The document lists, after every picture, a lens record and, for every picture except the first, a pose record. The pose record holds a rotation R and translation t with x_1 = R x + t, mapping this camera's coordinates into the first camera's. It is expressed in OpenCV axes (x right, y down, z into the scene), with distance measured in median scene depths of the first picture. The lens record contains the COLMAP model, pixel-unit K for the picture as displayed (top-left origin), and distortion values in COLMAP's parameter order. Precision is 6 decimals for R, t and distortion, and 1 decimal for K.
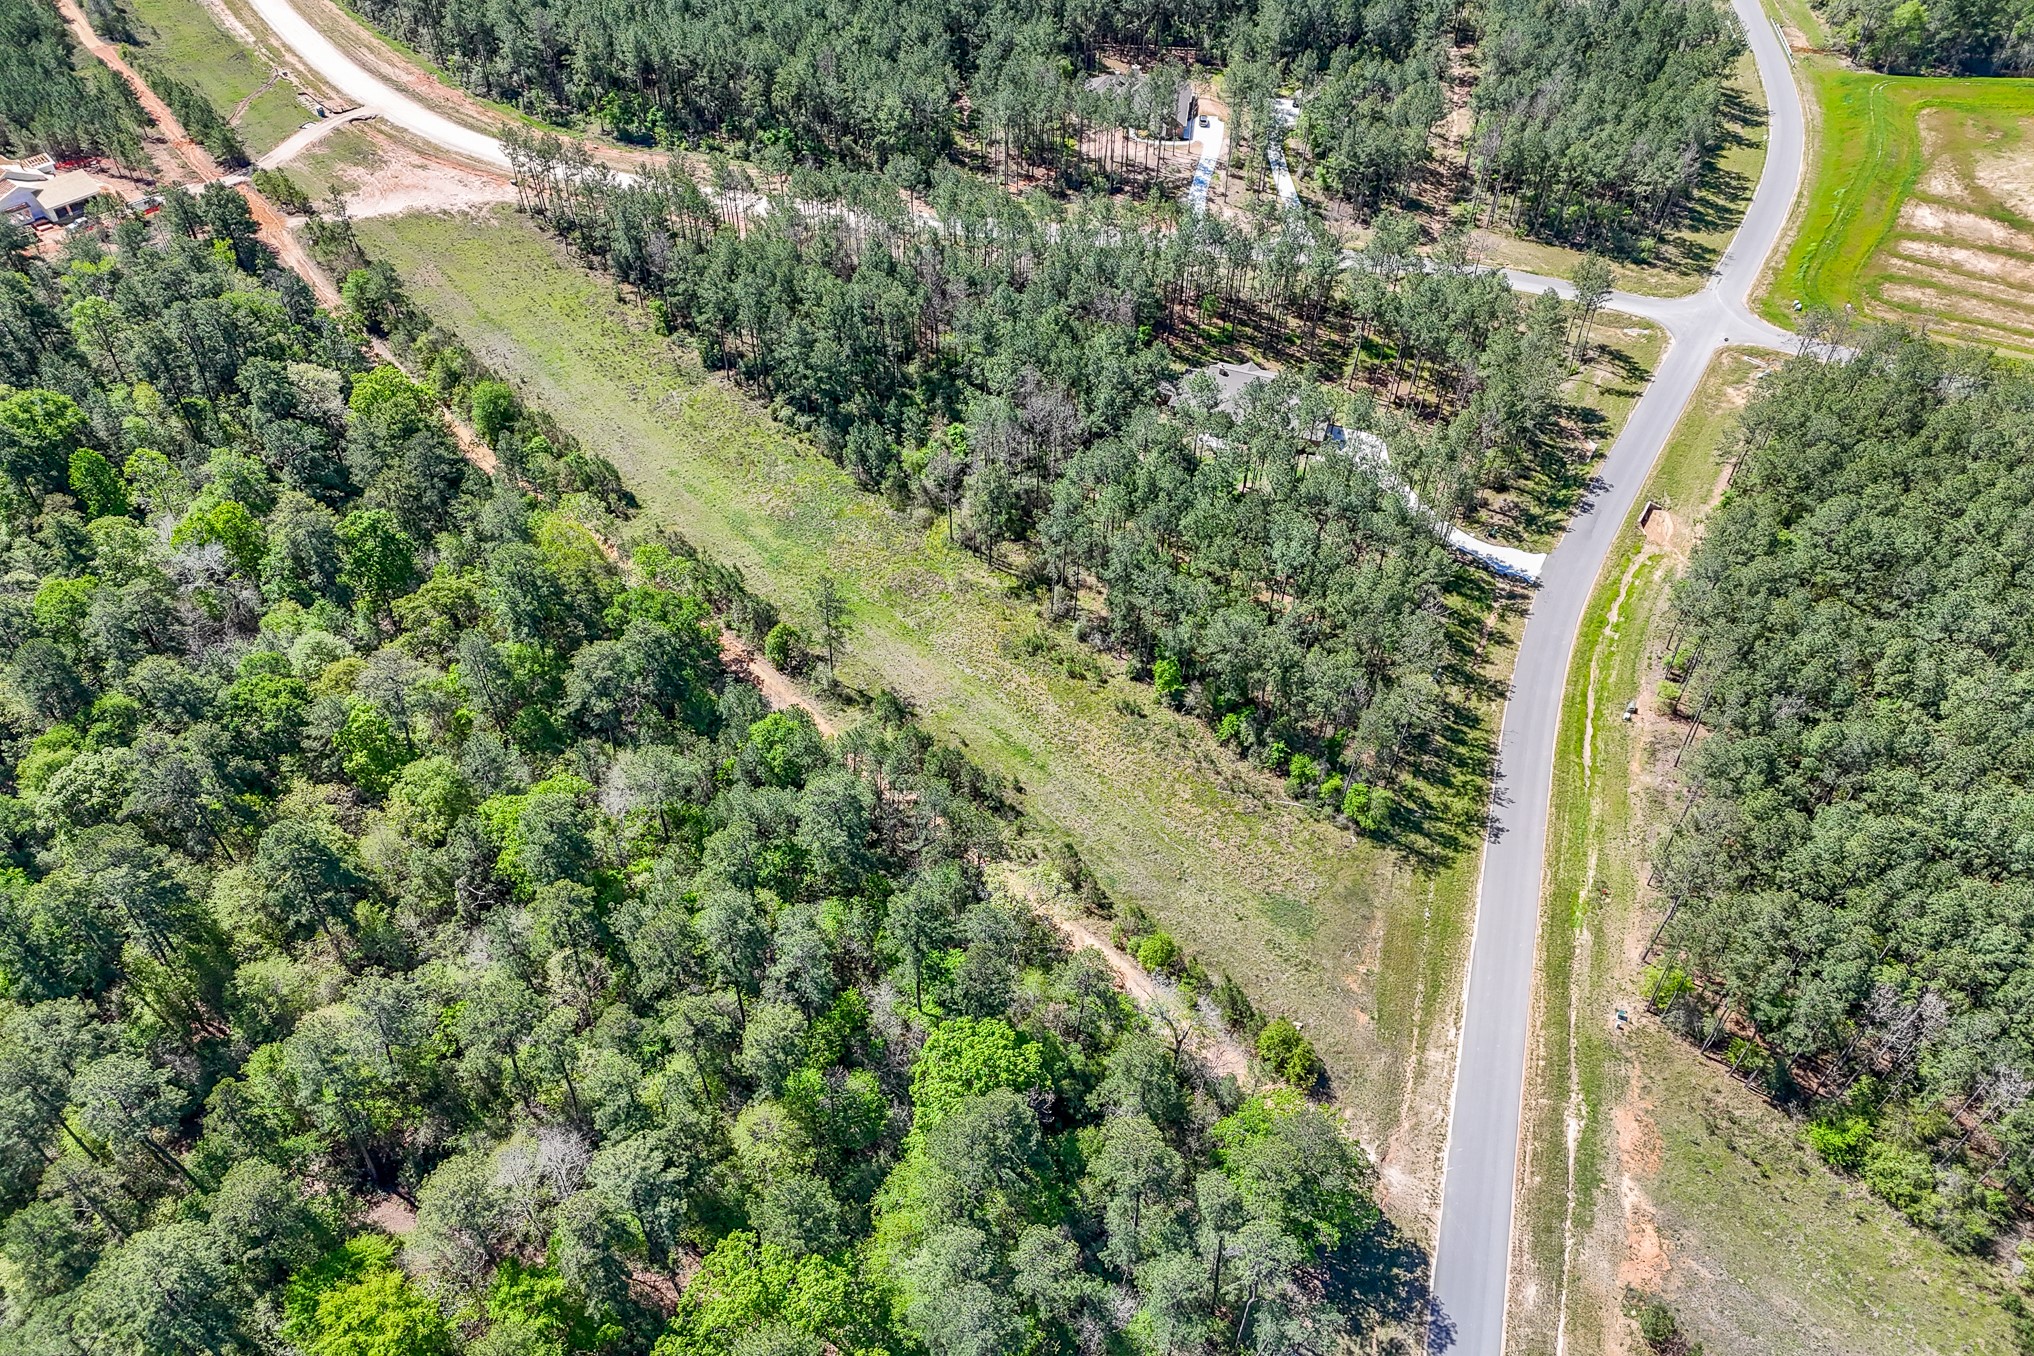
lens RADIAL K [[1478.8, 0, 1021.6], [0, 1478.8, 685.8], [0, 0, 1]] dist [0.078084, -0.072767]
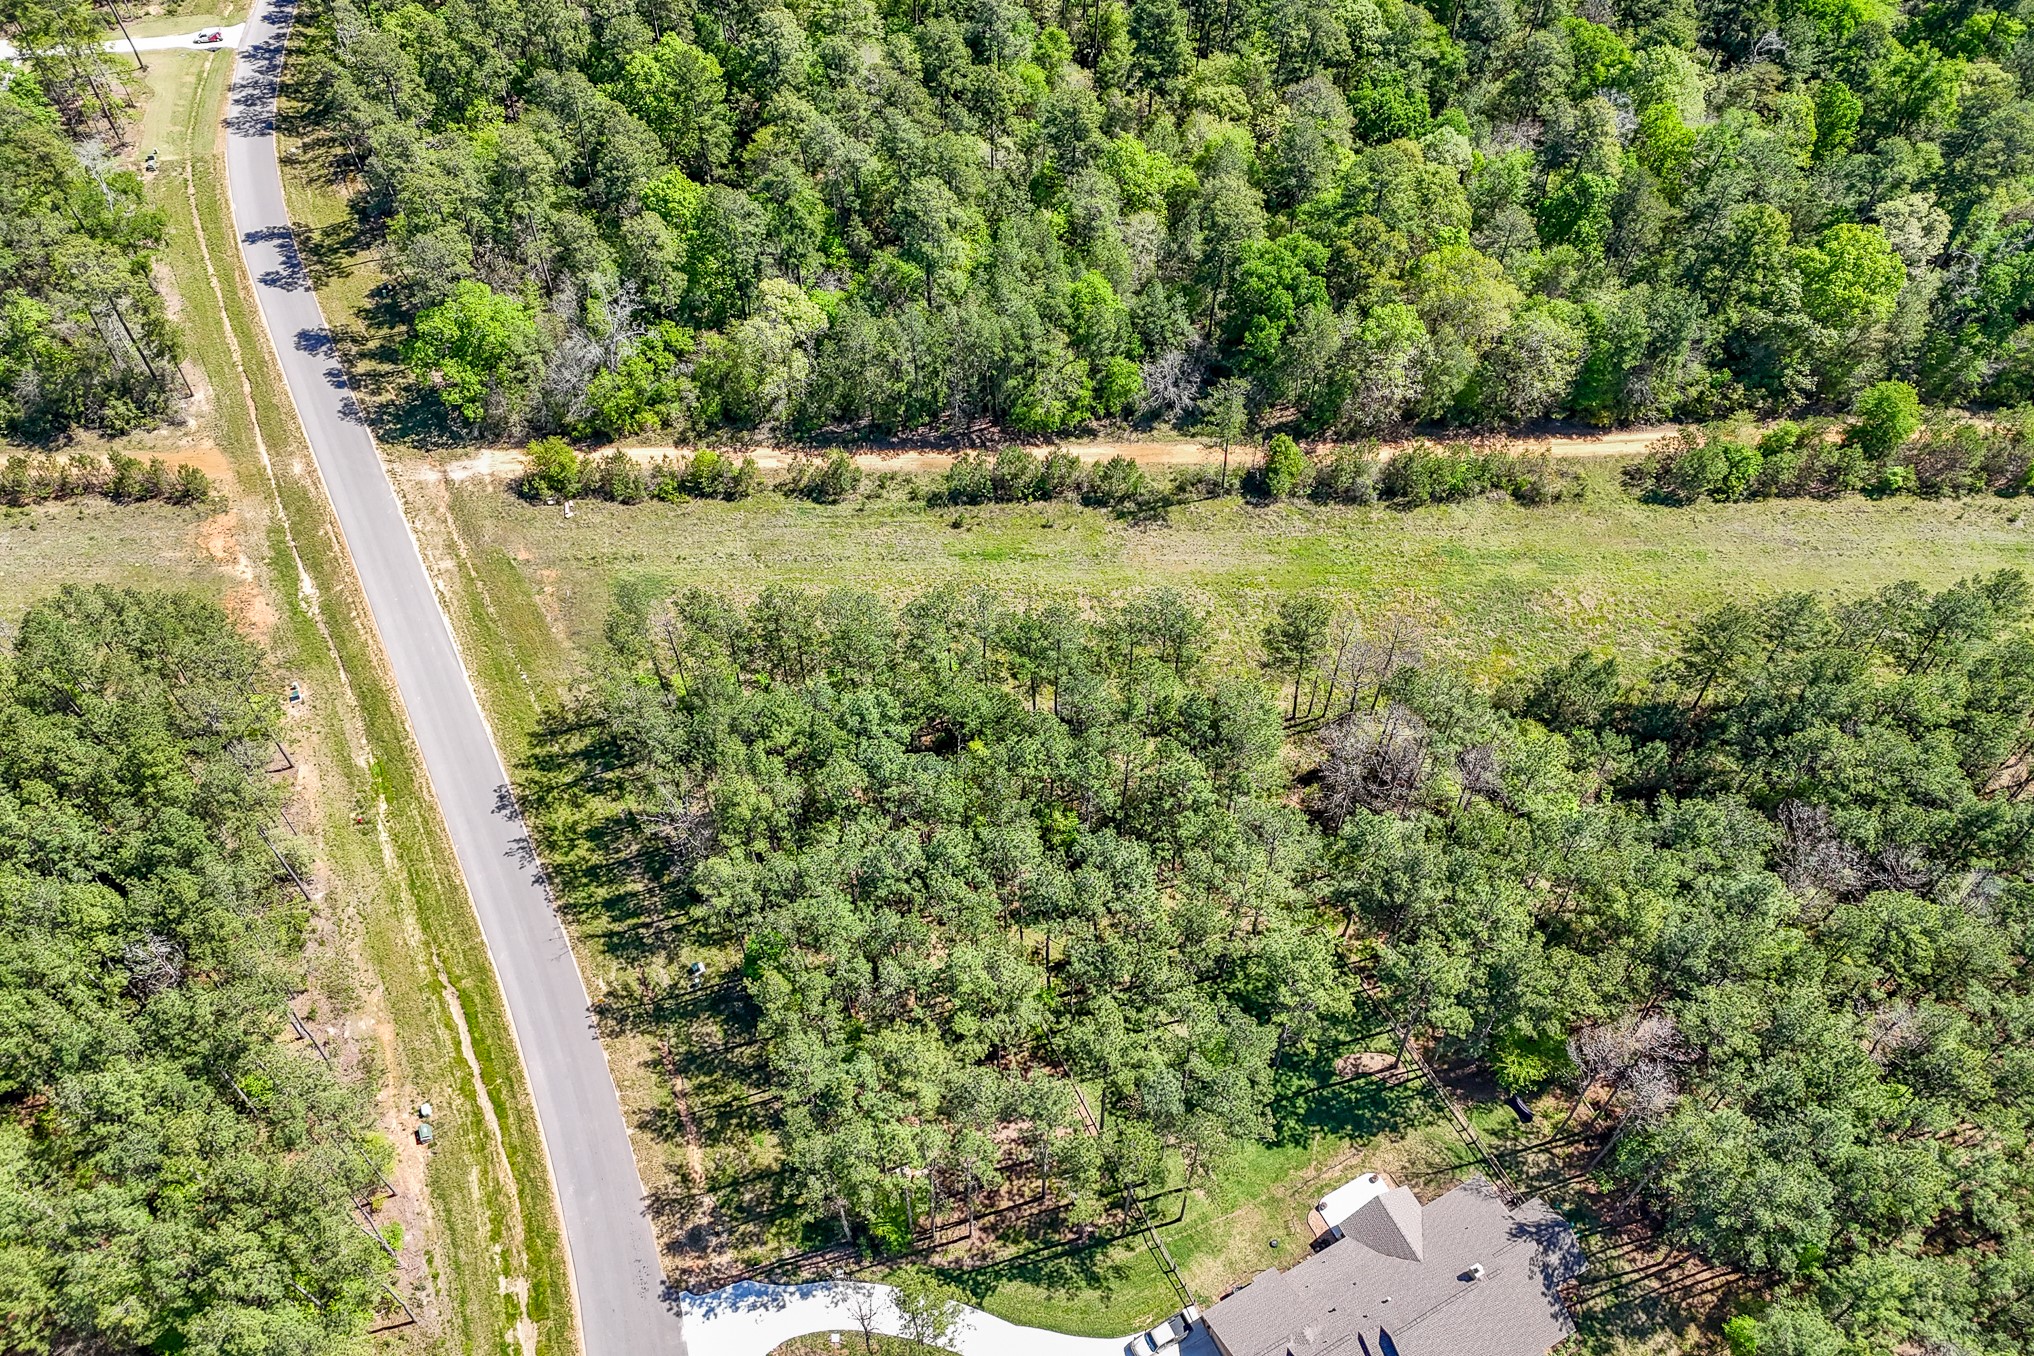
lens RADIAL K [[1478.8, 0, 1018.2], [0, 1478.8, 593.7], [0, 0, 1]] dist [0.078084, -0.072767]
pose [[-0.681661, 0.536860, -0.497111, 0.418887], [-0.519295, 0.123639, 0.845604, -0.669982], [0.515434, 0.834562, 0.194509, 0.791857]]
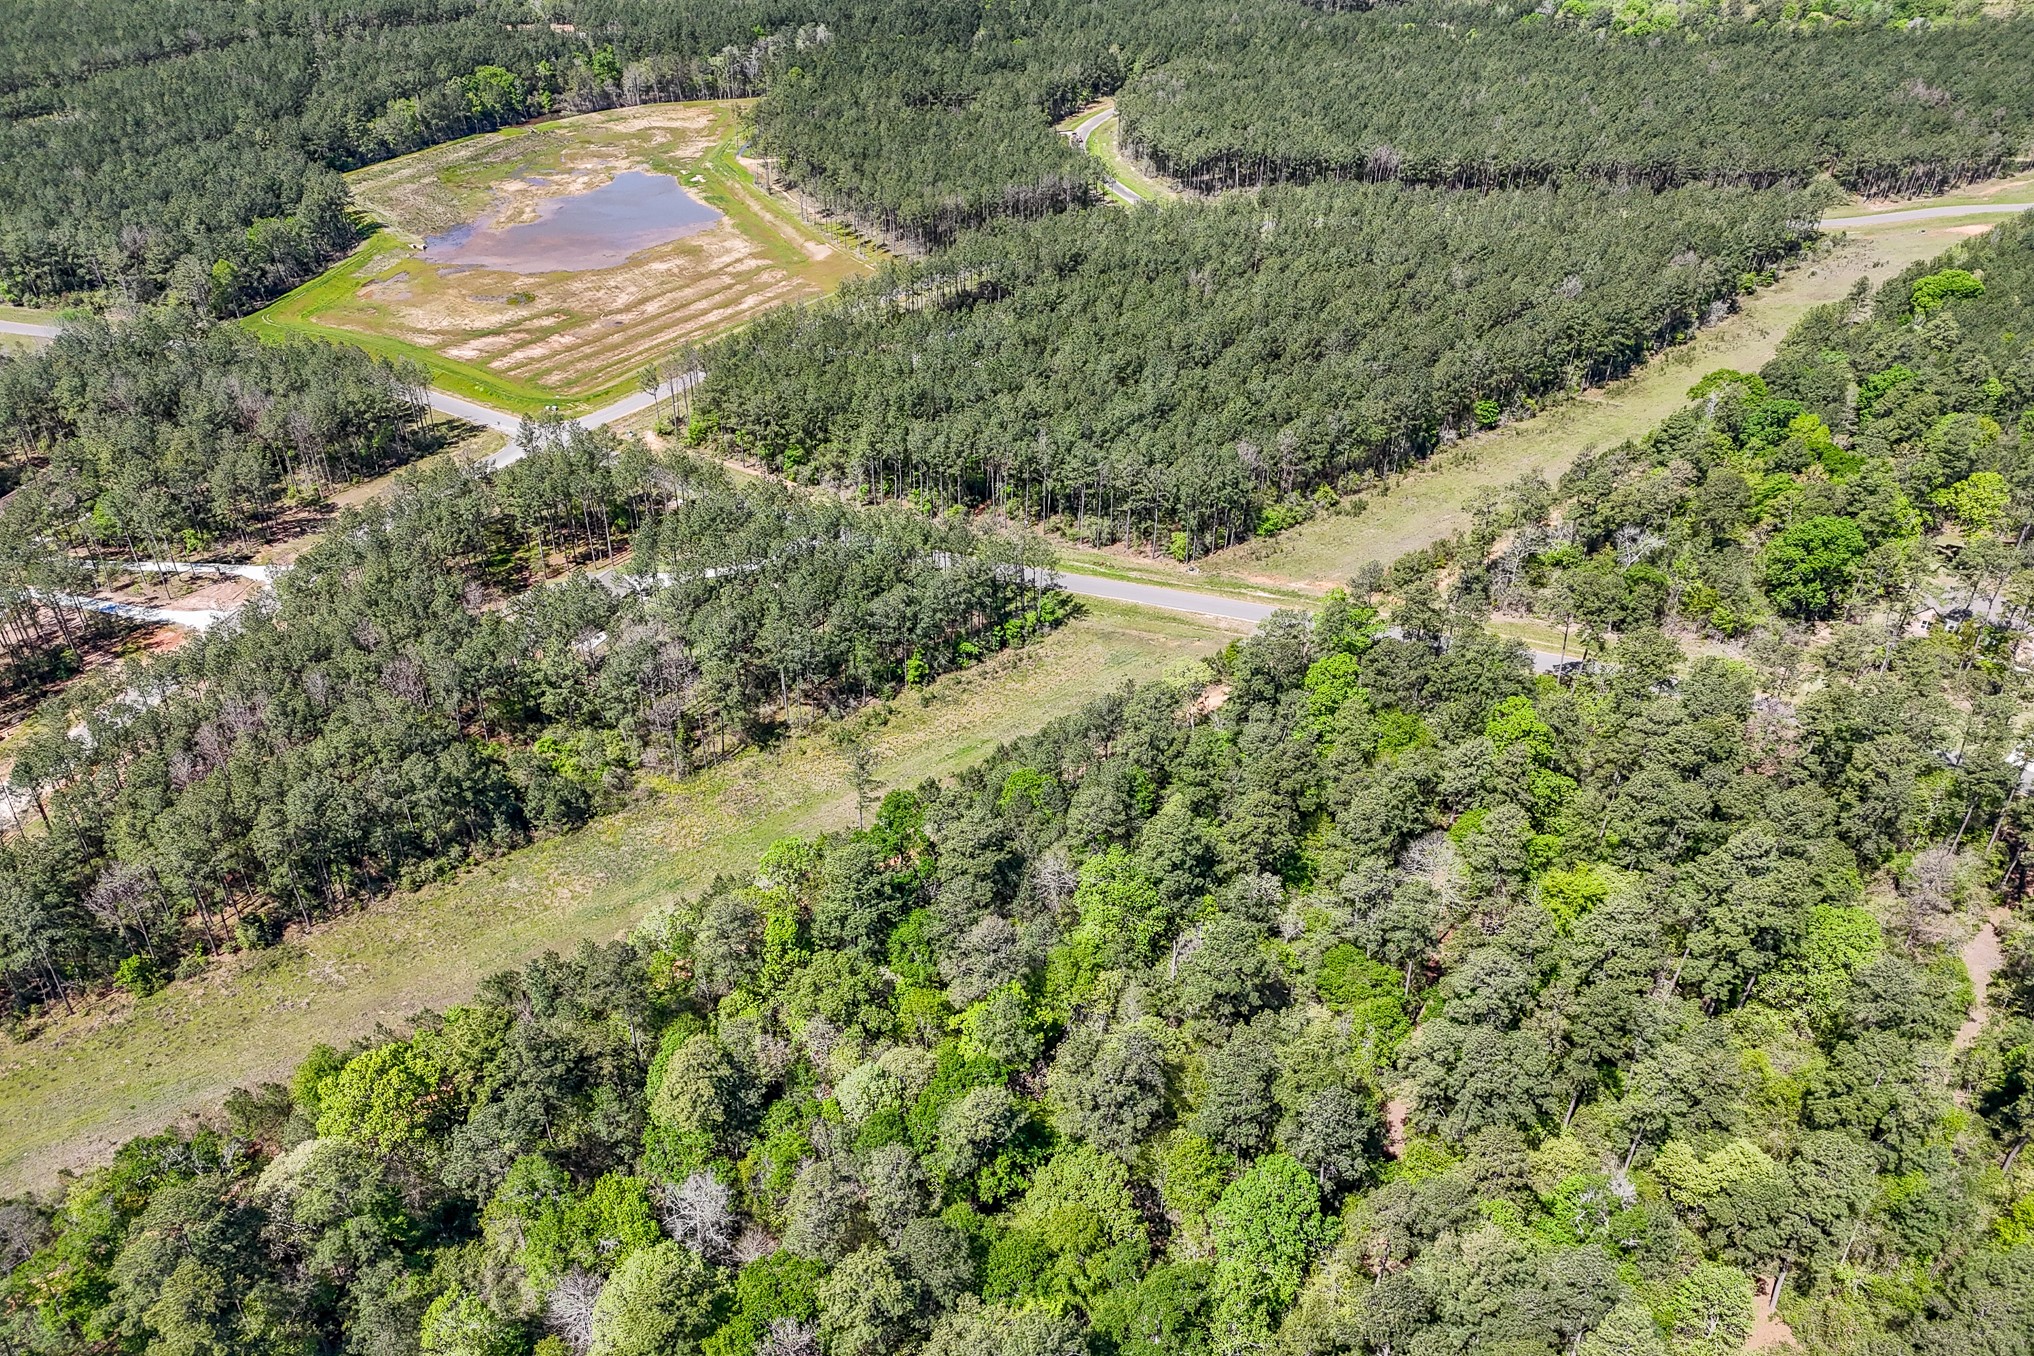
lens RADIAL K [[1478.8, 0, 1006.4], [0, 1478.8, 689.5], [0, 0, 1]] dist [0.078084, -0.072767]
pose [[0.071667, -0.545982, 0.834726, -0.956753], [0.693277, 0.628938, 0.351857, -0.381881], [-0.717099, 0.553480, 0.423591, 0.379271]]
